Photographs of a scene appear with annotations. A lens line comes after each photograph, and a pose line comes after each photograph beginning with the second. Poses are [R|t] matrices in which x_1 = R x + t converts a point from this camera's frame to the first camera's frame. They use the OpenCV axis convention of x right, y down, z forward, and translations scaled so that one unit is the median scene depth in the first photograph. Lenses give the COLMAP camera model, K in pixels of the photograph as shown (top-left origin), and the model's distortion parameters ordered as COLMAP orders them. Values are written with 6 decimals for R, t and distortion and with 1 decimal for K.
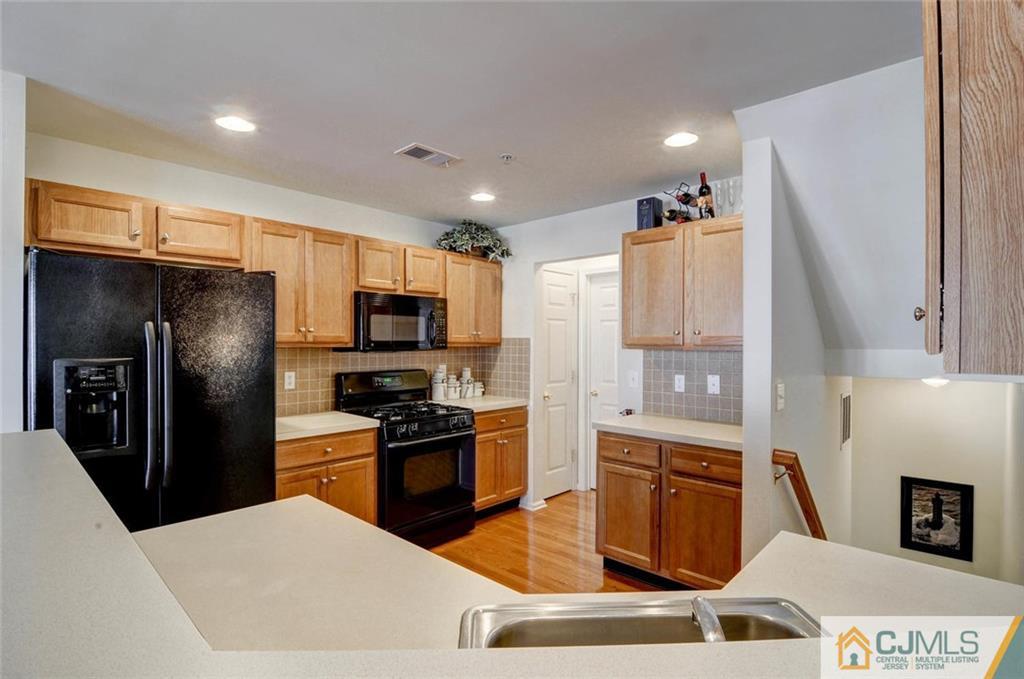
lens RADIAL K [[498.2, 0, 512.0], [0, 498.2, 339.5], [0, 0, 1]] dist [-0.000643, -0.000296]
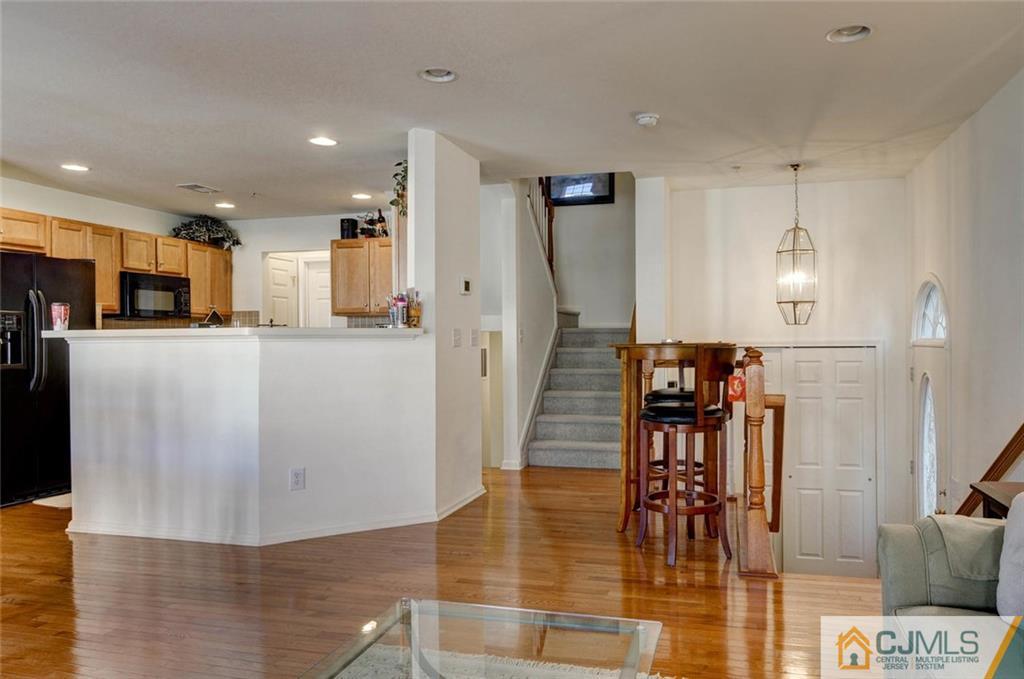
lens RADIAL K [[729.0, 0, 590.5], [0, 729.0, 341.5], [0, 0, 1]] dist [-0.007158, -0.010516]
pose [[0.861770, -0.011528, 0.507168, -0.219417], [0.009096, 0.999932, 0.007273, 0.085290], [-0.507217, -0.001655, 0.861817, -1.275302]]
